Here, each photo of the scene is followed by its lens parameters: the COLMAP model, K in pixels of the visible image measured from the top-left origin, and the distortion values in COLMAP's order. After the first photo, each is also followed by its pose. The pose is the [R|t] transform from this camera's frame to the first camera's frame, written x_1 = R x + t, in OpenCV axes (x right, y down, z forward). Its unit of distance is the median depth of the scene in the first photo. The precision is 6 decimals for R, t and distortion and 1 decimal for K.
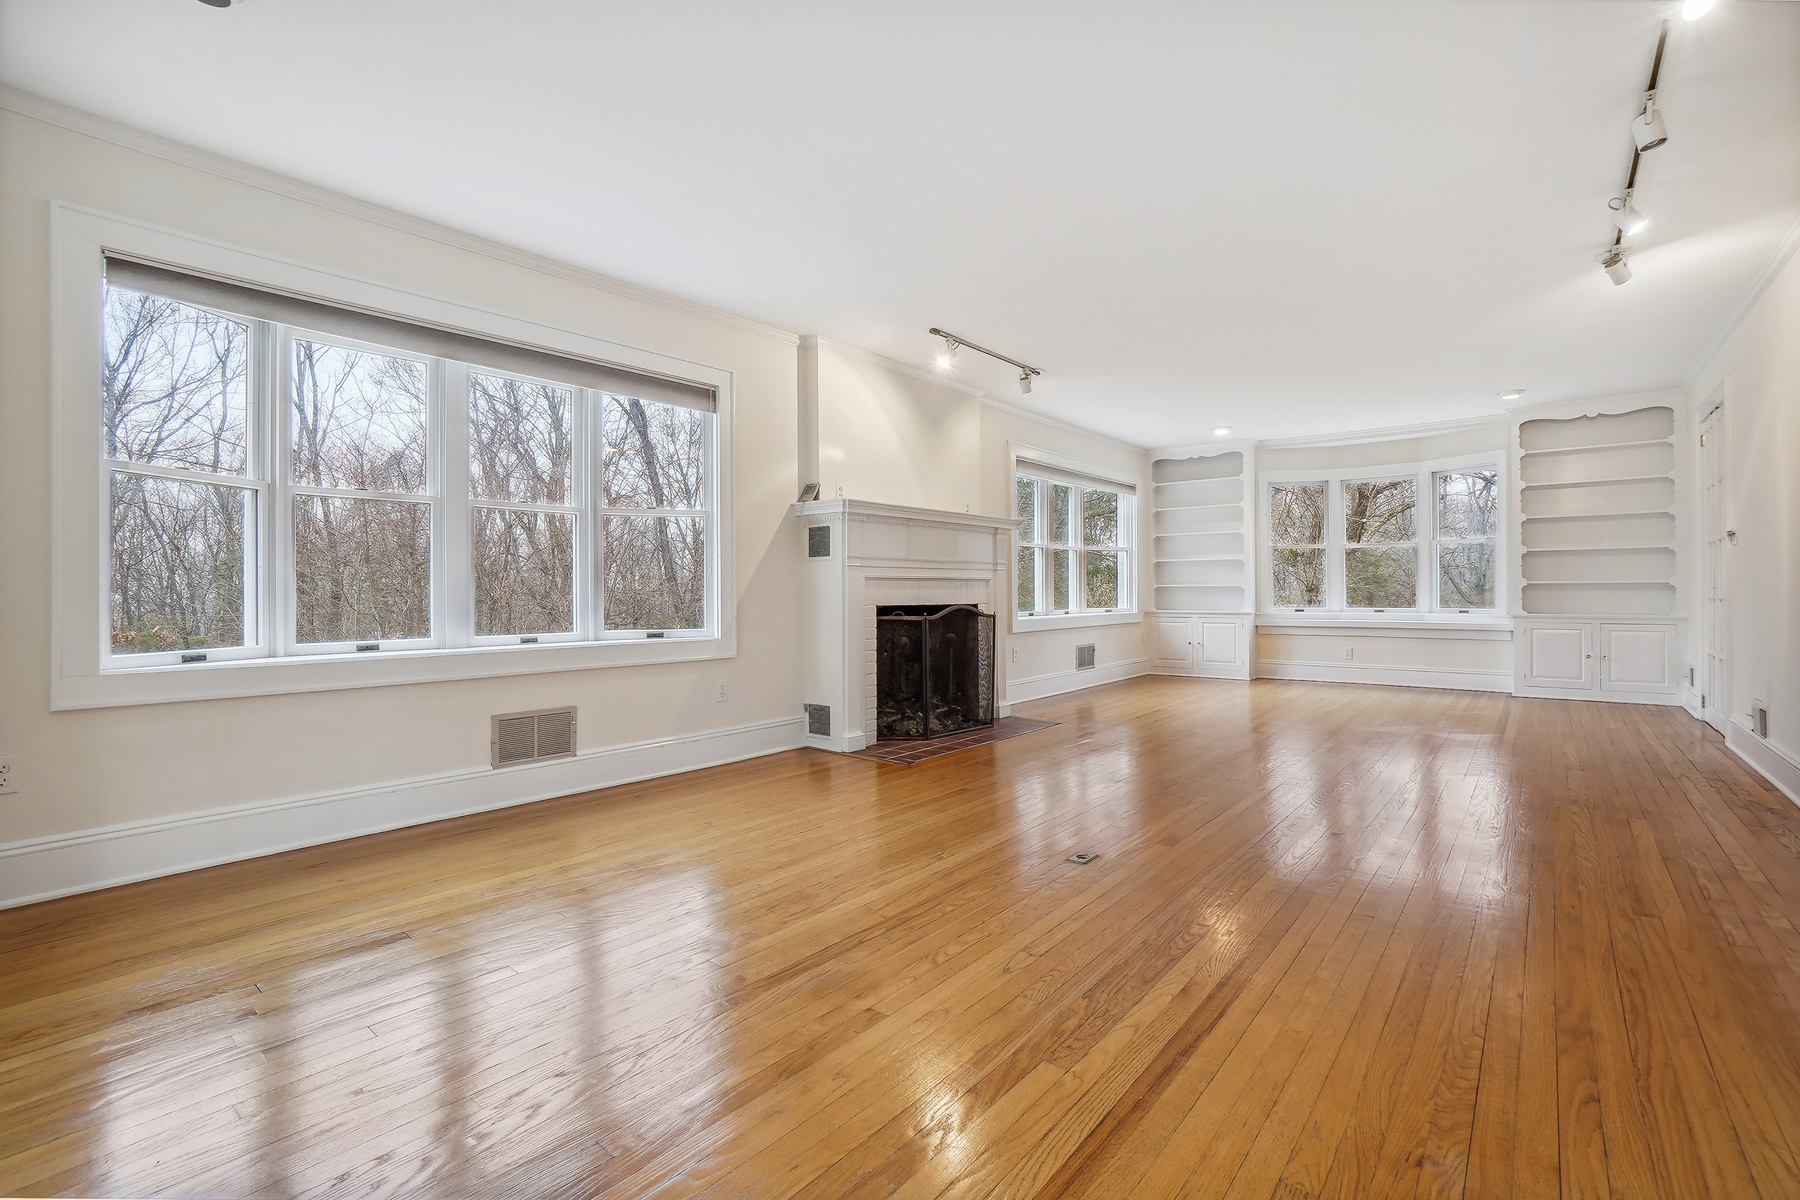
lens RADIAL K [[800.6, 0, 901.4], [0, 800.6, 588.5], [0, 0, 1]] dist [-0.037101, 0.001402]
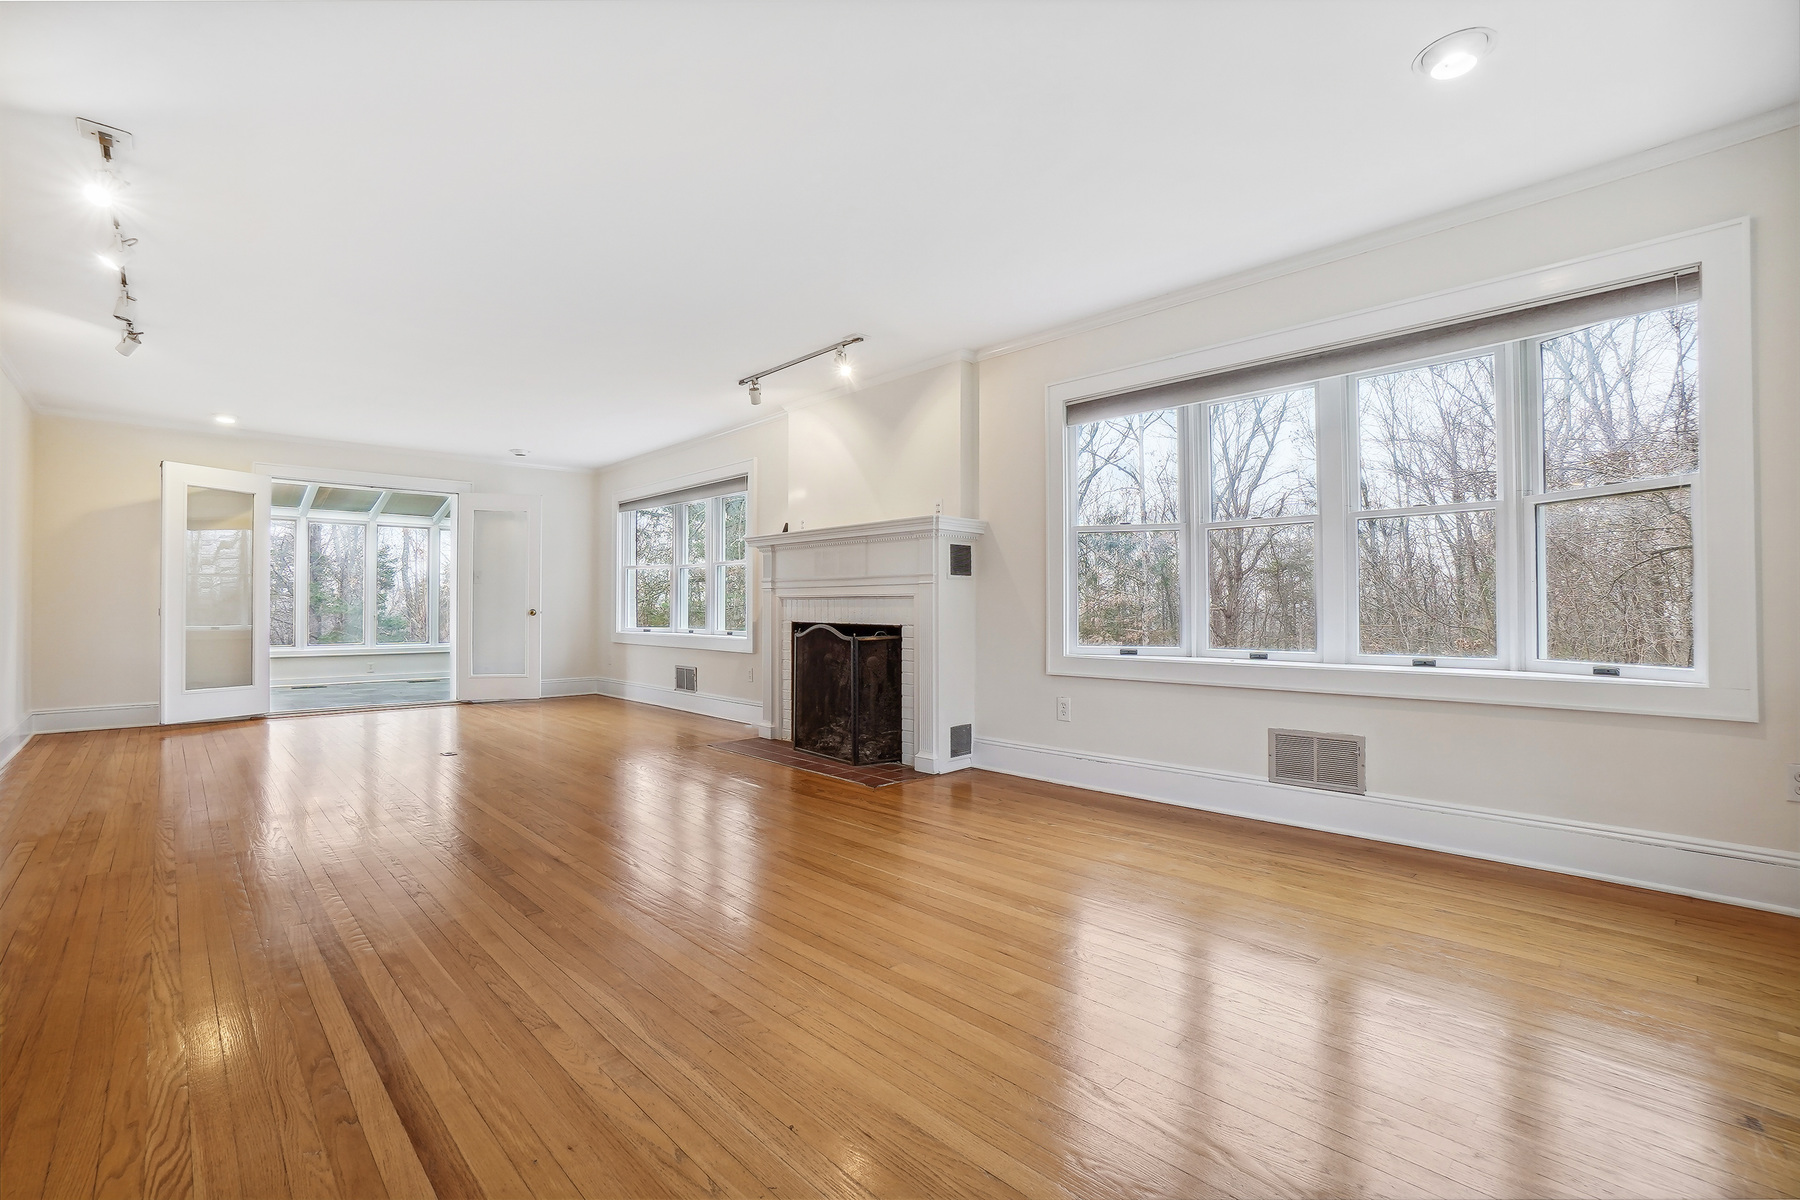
lens RADIAL K [[800.6, 0, 905.2], [0, 800.6, 601.7], [0, 0, 1]] dist [-0.037101, 0.001402]
pose [[-0.105126, -0.002138, -0.994457, 0.604561], [0.003572, 0.999990, -0.002528, -0.002105], [0.994453, -0.003818, -0.105117, 0.709666]]
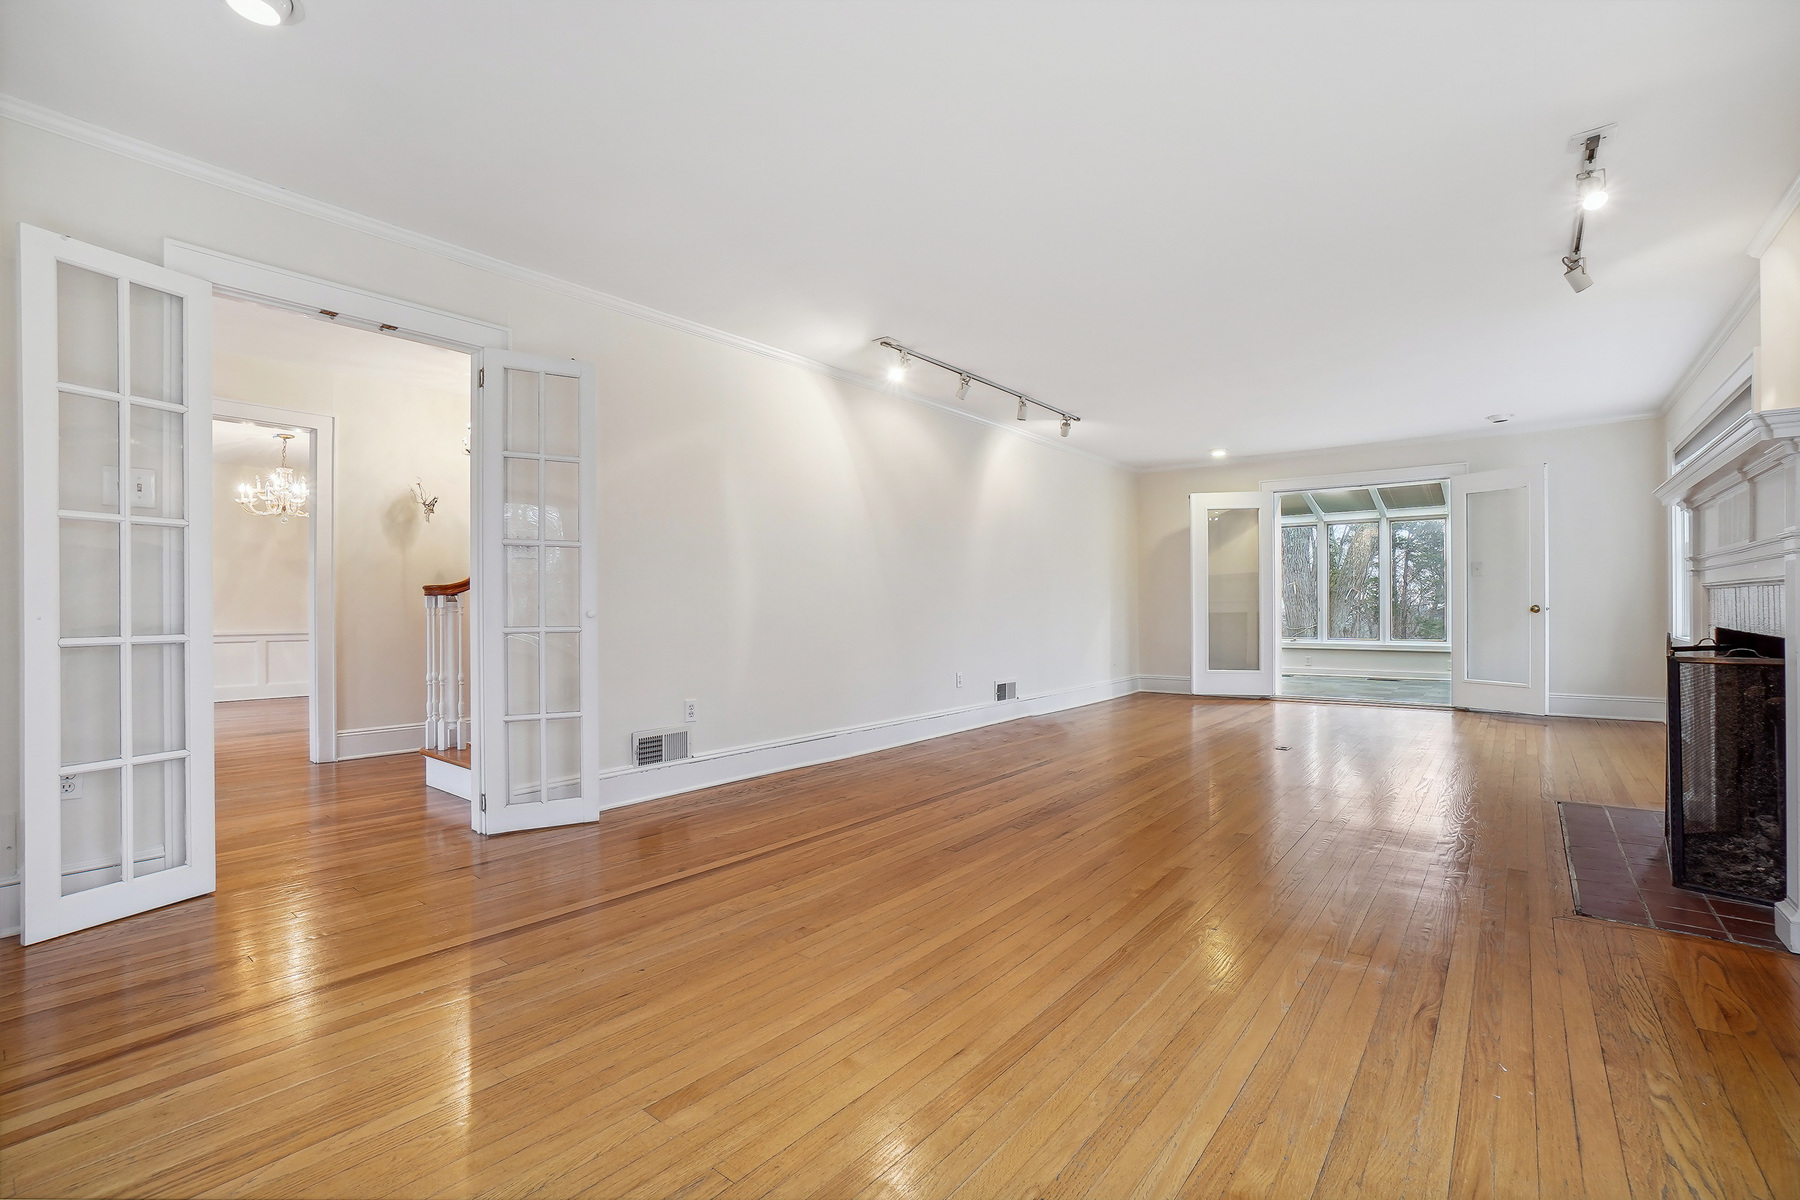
lens RADIAL K [[800.6, 0, 865.4], [0, 800.6, 609.9], [0, 0, 1]] dist [-0.037101, 0.001402]
pose [[-0.999924, 0.012188, -0.001564, 0.370658], [0.012188, 0.999926, 0.000319, -0.000706], [0.001568, 0.000300, -0.999999, 0.910944]]
